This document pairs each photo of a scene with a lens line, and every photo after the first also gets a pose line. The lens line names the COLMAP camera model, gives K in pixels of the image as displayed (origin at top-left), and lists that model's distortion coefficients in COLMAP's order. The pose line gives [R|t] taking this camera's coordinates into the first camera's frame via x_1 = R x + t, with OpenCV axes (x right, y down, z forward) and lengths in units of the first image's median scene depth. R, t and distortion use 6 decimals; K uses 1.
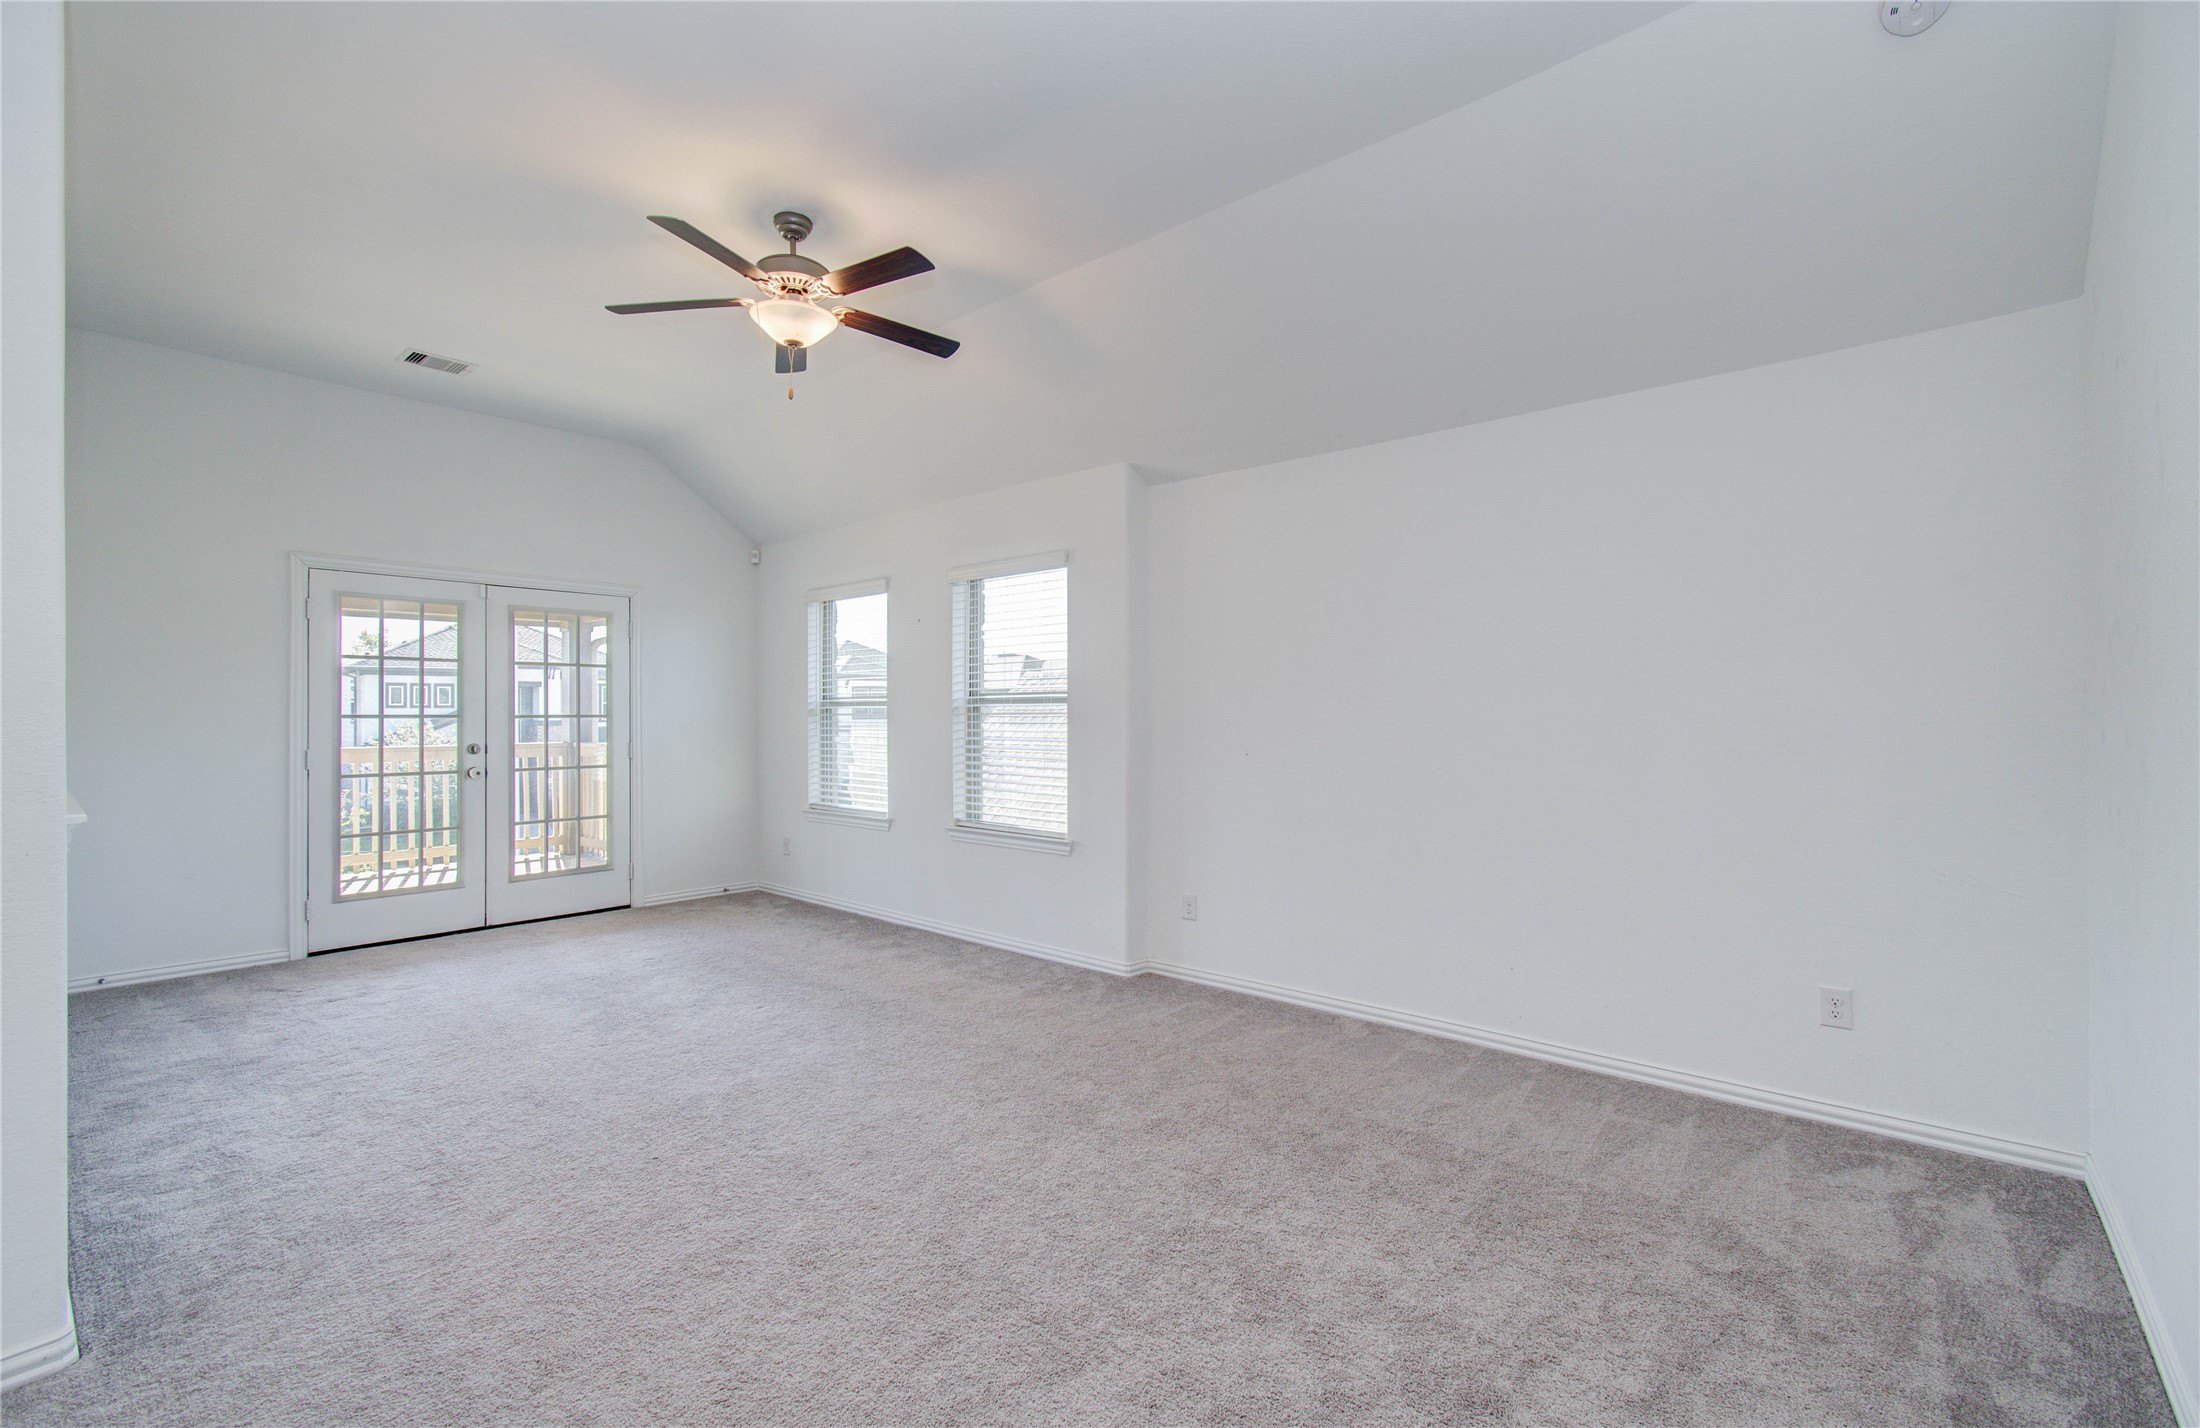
lens RADIAL K [[954.7, 0, 1098.8], [0, 954.7, 716.3], [0, 0, 1]] dist [0.009500, 0.000702]
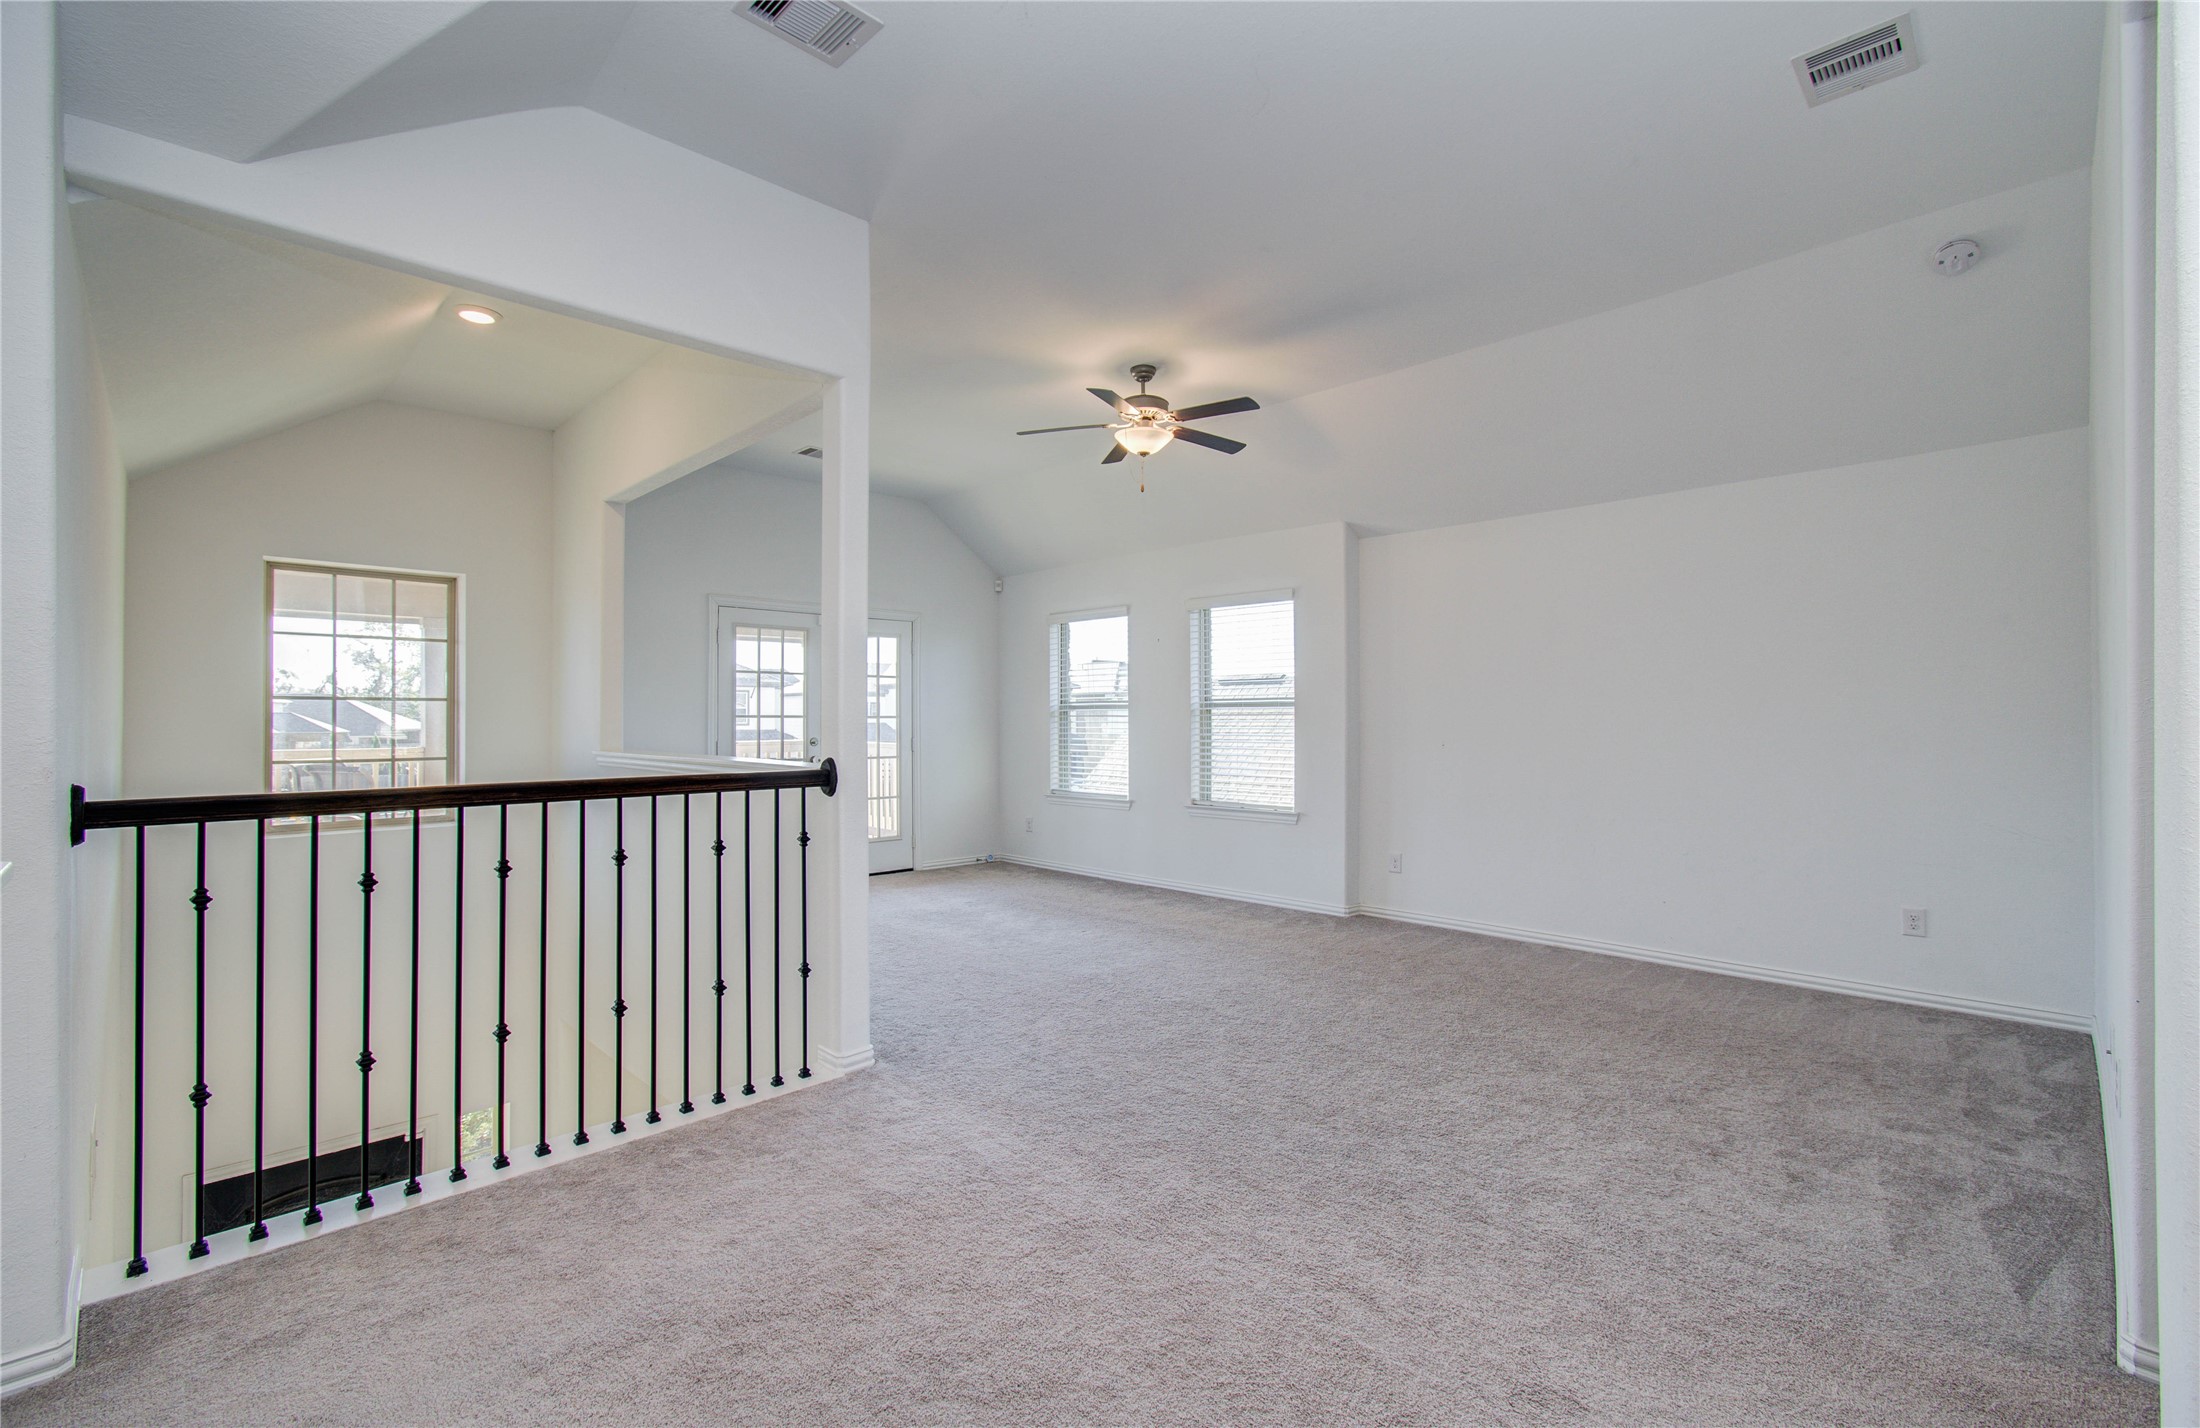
lens RADIAL K [[954.7, 0, 1116.0], [0, 954.7, 712.8], [0, 0, 1]] dist [0.009500, 0.000702]
pose [[0.997696, -0.001034, -0.067833, -0.261467], [0.000336, 0.999947, -0.010309, 0.012268], [0.067840, 0.010262, 0.997643, -0.422900]]
